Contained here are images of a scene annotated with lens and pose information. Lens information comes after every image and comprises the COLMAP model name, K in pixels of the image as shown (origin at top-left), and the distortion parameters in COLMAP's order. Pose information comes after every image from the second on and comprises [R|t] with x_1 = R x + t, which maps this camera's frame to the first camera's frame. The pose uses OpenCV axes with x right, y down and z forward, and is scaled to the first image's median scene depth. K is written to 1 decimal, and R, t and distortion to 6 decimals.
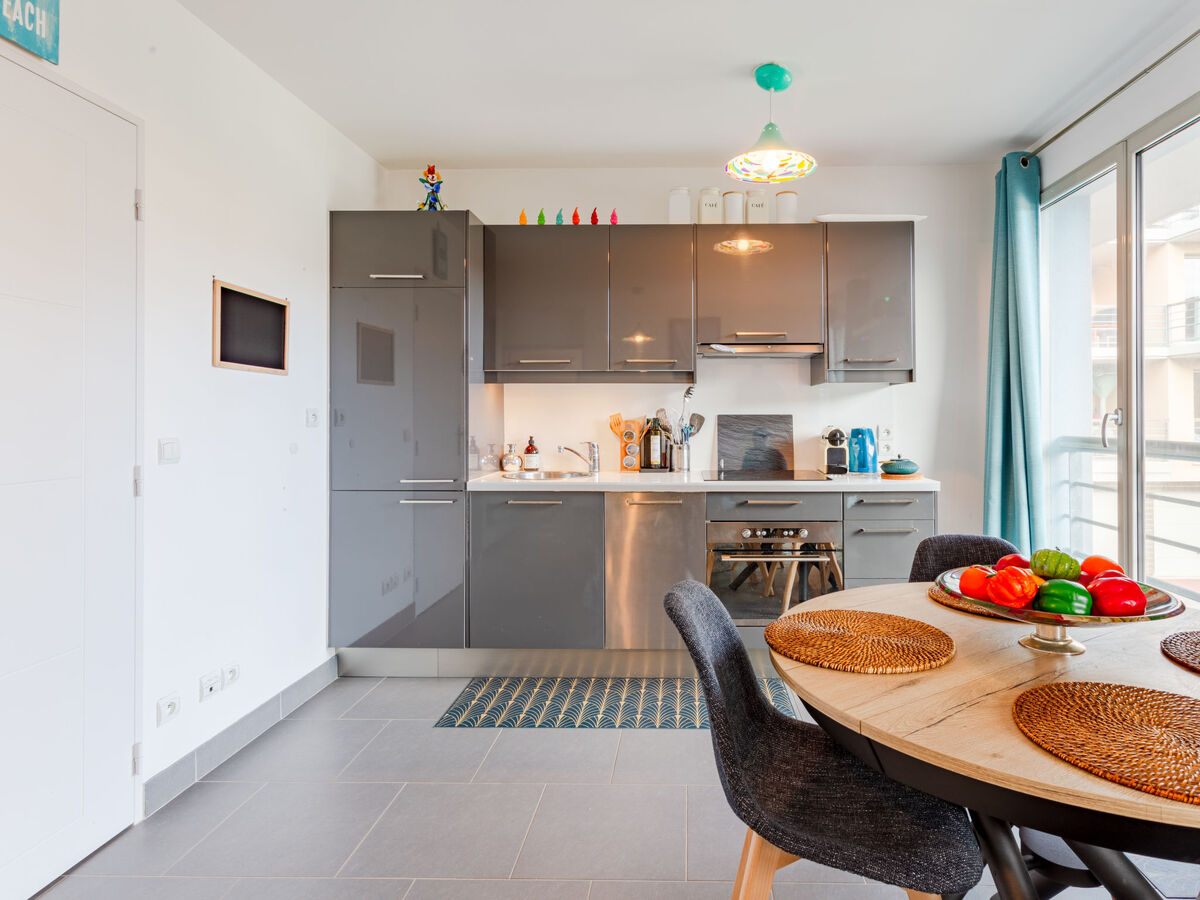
lens RADIAL K [[662.2, 0, 601.0], [0, 662.2, 413.8], [0, 0, 1]] dist [0.009764, 0.001236]
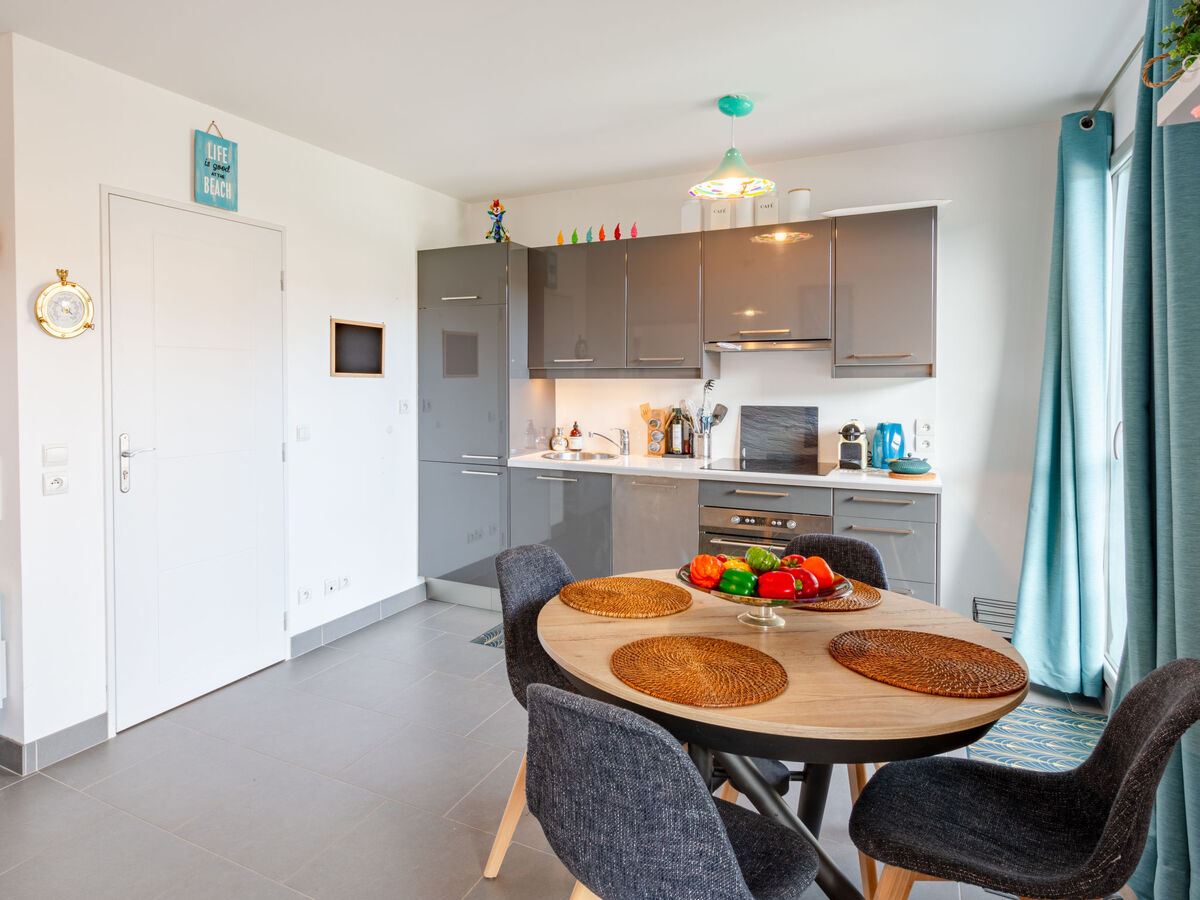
lens RADIAL K [[666.0, 0, 444.8], [0, 666.0, 394.9], [0, 0, 1]] dist [0.012681, 0.000532]
pose [[0.878613, 0.000956, -0.477534, 0.283009], [0.011626, 0.999659, 0.023392, -0.048144], [0.477393, -0.026105, 0.878302, -0.158586]]
